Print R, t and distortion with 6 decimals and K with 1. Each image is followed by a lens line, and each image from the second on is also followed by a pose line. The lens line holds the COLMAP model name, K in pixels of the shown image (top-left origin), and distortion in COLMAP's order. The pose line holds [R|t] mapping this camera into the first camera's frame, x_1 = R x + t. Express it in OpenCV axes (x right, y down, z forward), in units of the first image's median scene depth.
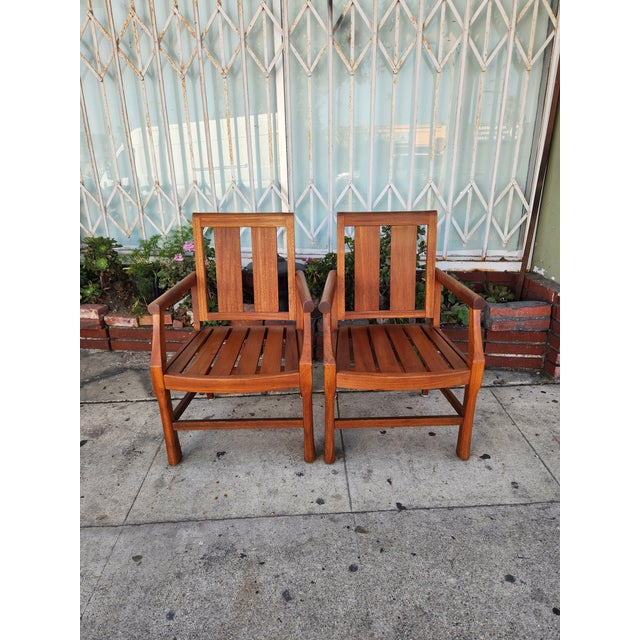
lens RADIAL K [[434.1, 0, 325.0], [0, 434.1, 325.8], [0, 0, 1]] dist [0.062430, -0.049366]
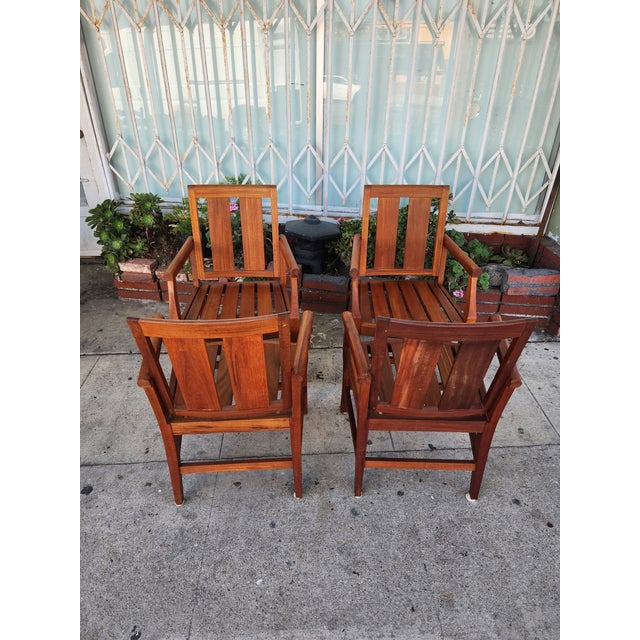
lens RADIAL K [[434.1, 0, 322.3], [0, 434.1, 327.0], [0, 0, 1]] dist [0.062430, -0.049366]
pose [[0.999608, 0.015570, 0.023264, -0.117097], [-0.019745, 0.981264, 0.191652, -0.109066], [-0.019844, -0.192036, 0.981187, -0.115277]]
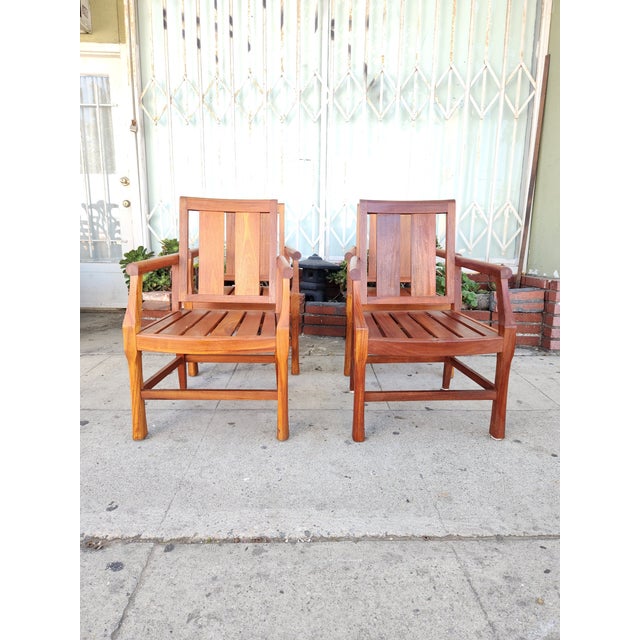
lens RADIAL K [[434.1, 0, 316.5], [0, 434.1, 321.4], [0, 0, 1]] dist [0.062430, -0.049366]
pose [[0.999399, 0.027529, -0.021071, -0.084982], [-0.030723, 0.984884, -0.170467, 0.247621], [0.016059, 0.171012, 0.985138, -0.189720]]
